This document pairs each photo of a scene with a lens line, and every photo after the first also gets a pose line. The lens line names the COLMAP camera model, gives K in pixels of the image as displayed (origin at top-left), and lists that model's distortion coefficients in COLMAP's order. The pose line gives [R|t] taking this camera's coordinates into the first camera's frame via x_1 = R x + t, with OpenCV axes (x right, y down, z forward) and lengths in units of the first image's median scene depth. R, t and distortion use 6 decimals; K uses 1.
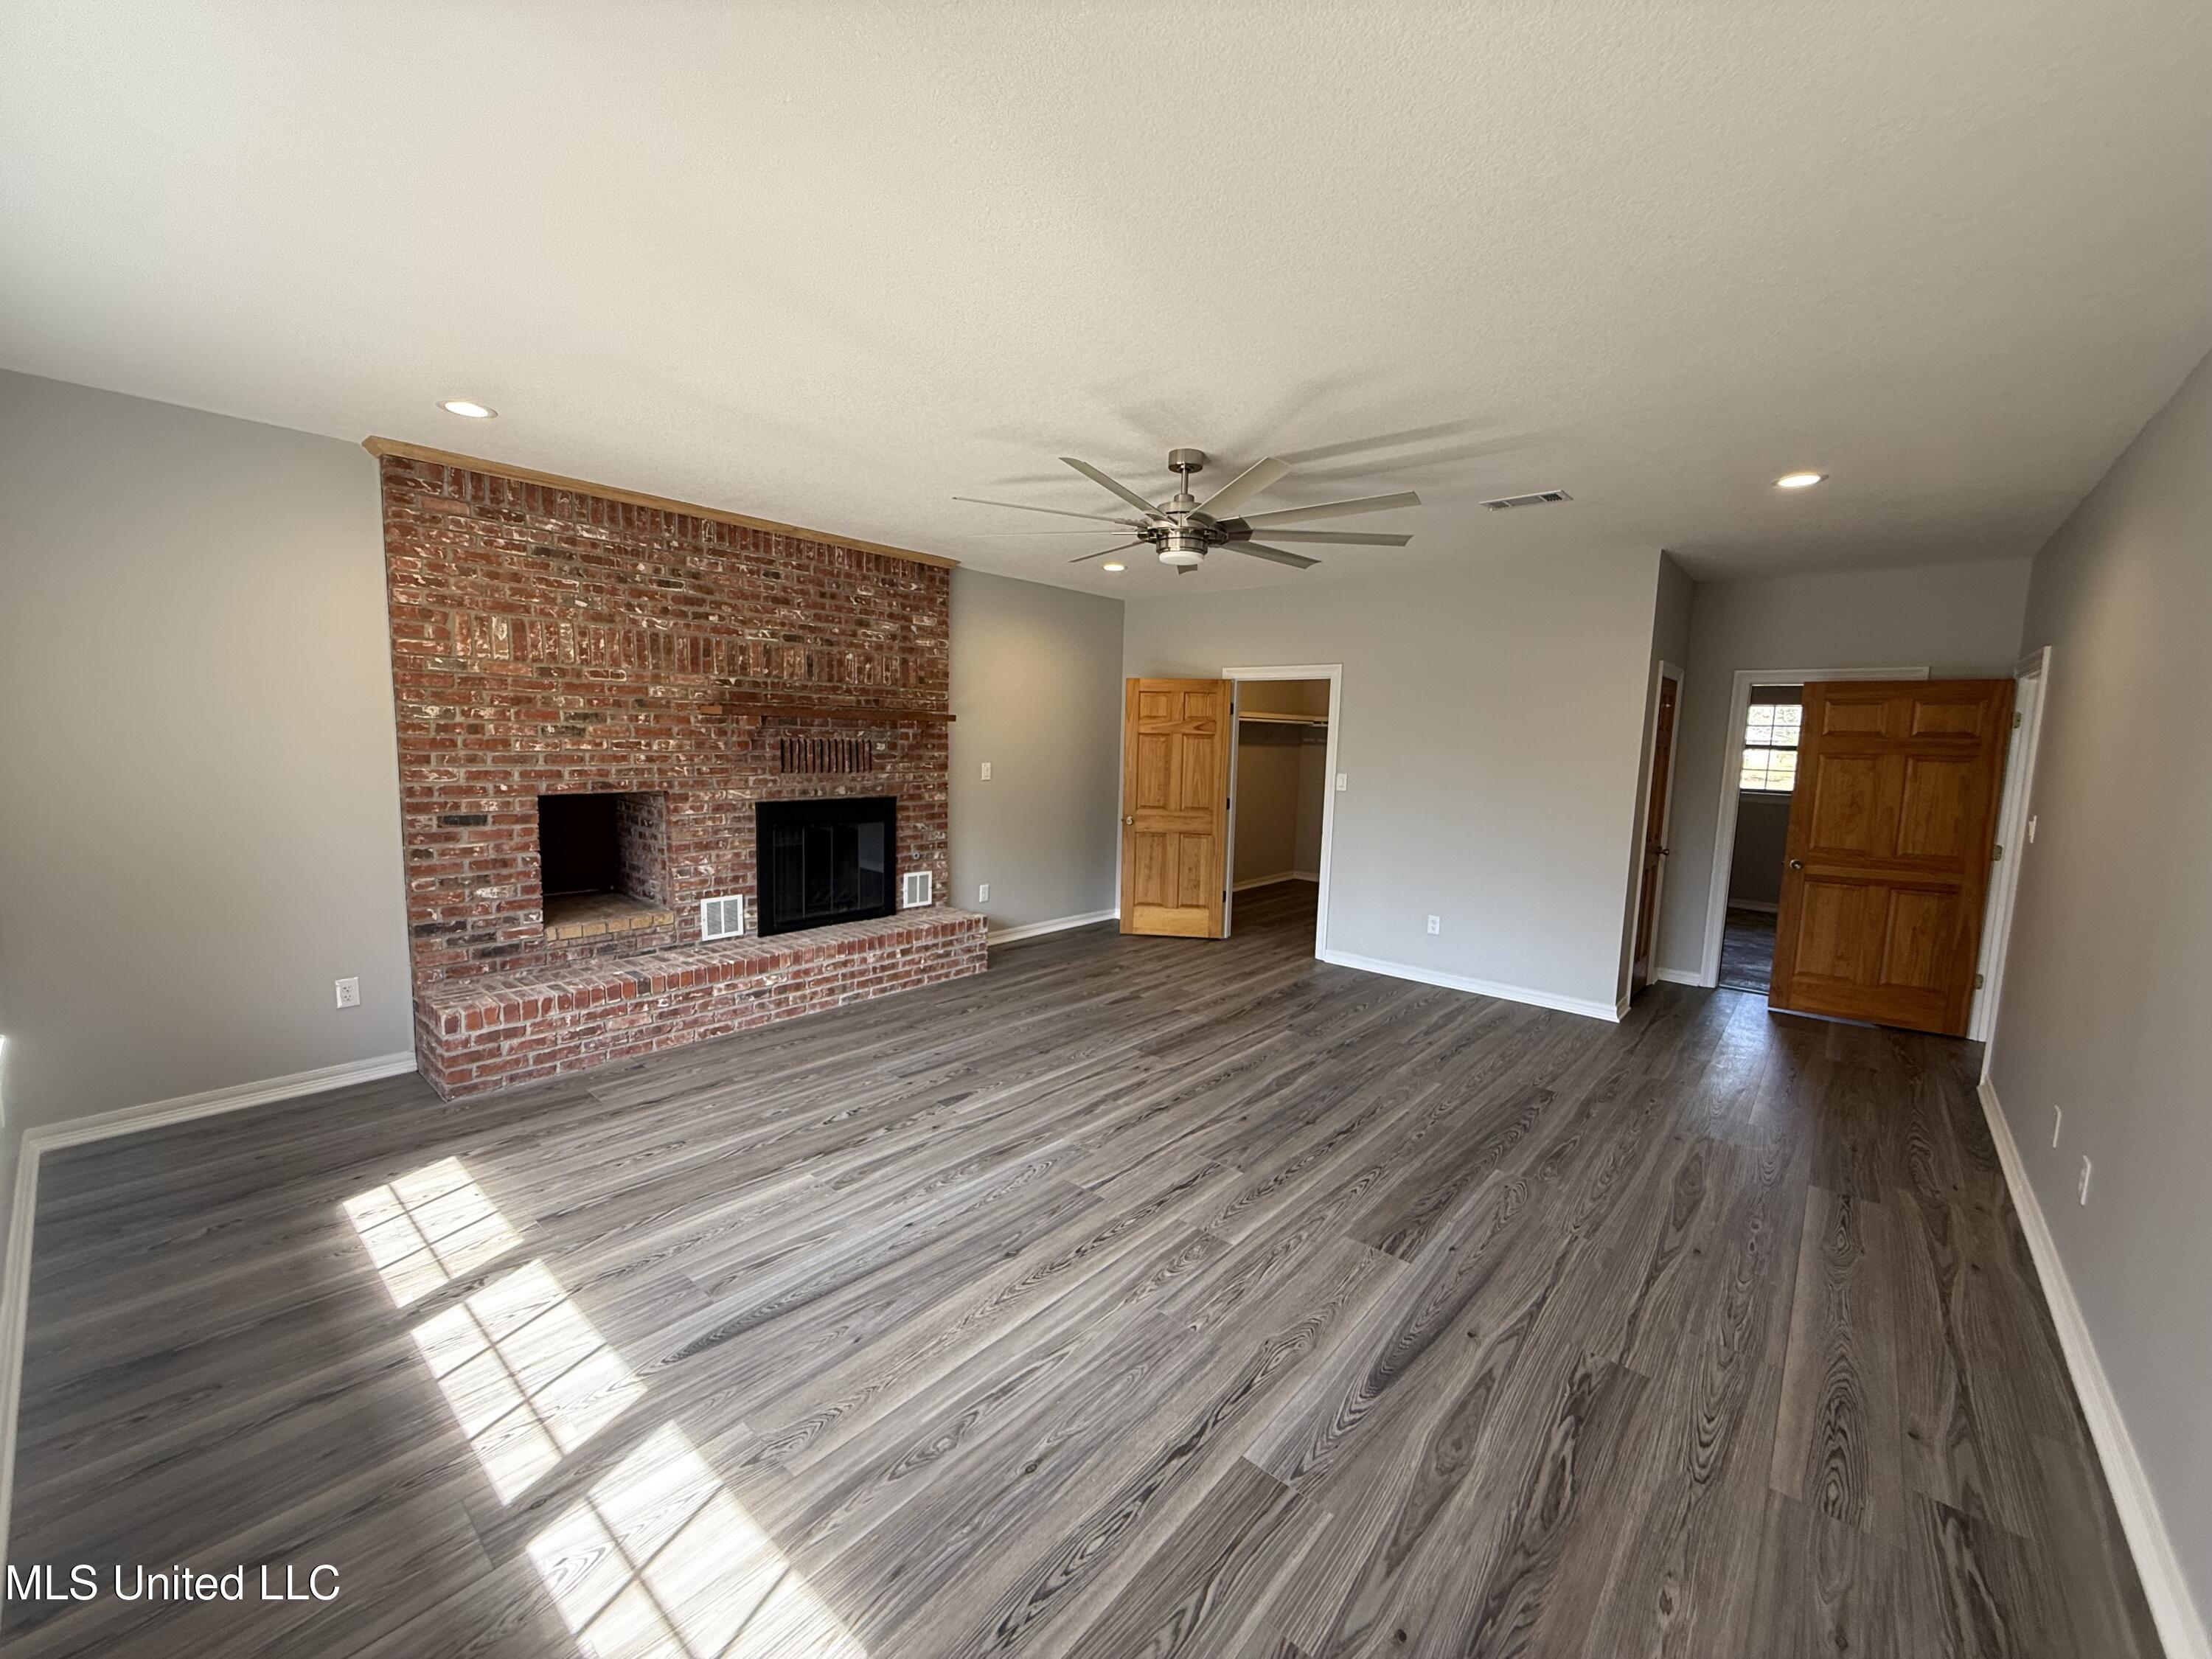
lens RADIAL K [[883.7, 0, 1098.0], [0, 883.7, 826.5], [0, 0, 1]] dist [-0.002067, 0.000199]
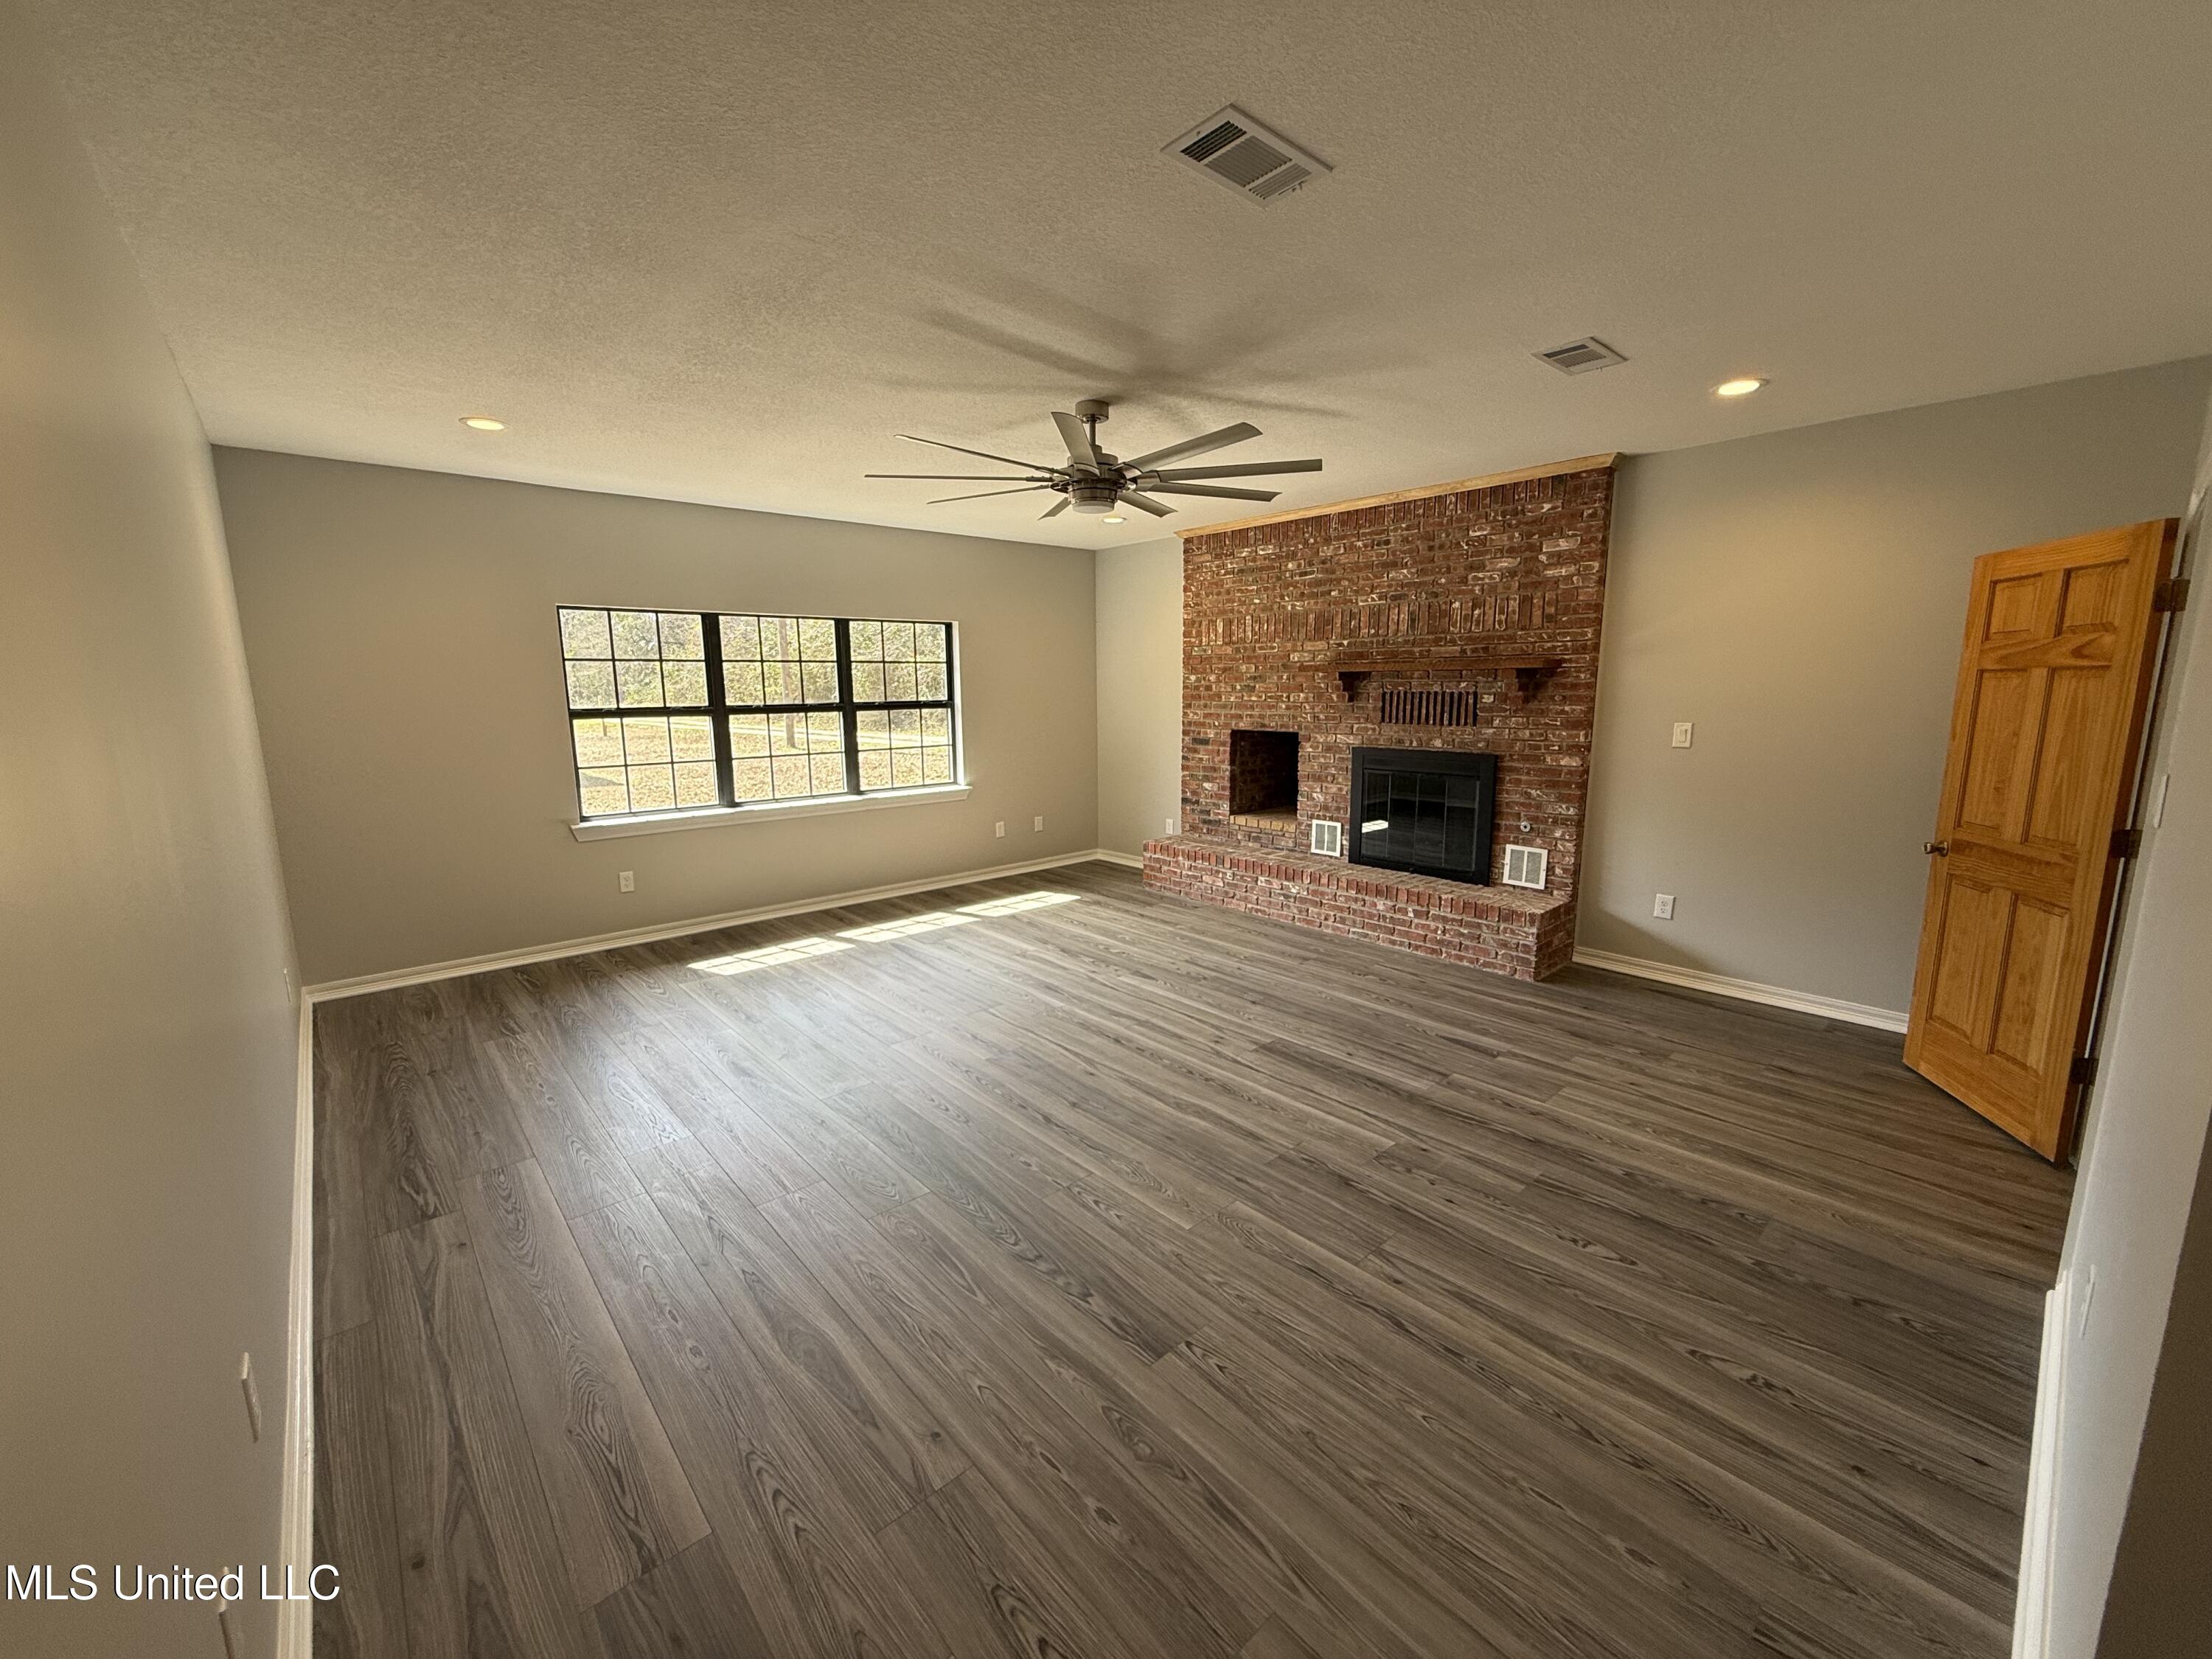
lens RADIAL K [[883.7, 0, 1098.9], [0, 883.7, 825.3], [0, 0, 1]] dist [-0.002067, 0.000199]
pose [[-0.137355, 0.131071, -0.981812, 0.876145], [-0.100914, 0.984197, 0.145507, -0.065496], [0.985368, 0.119065, -0.121957, 0.885525]]
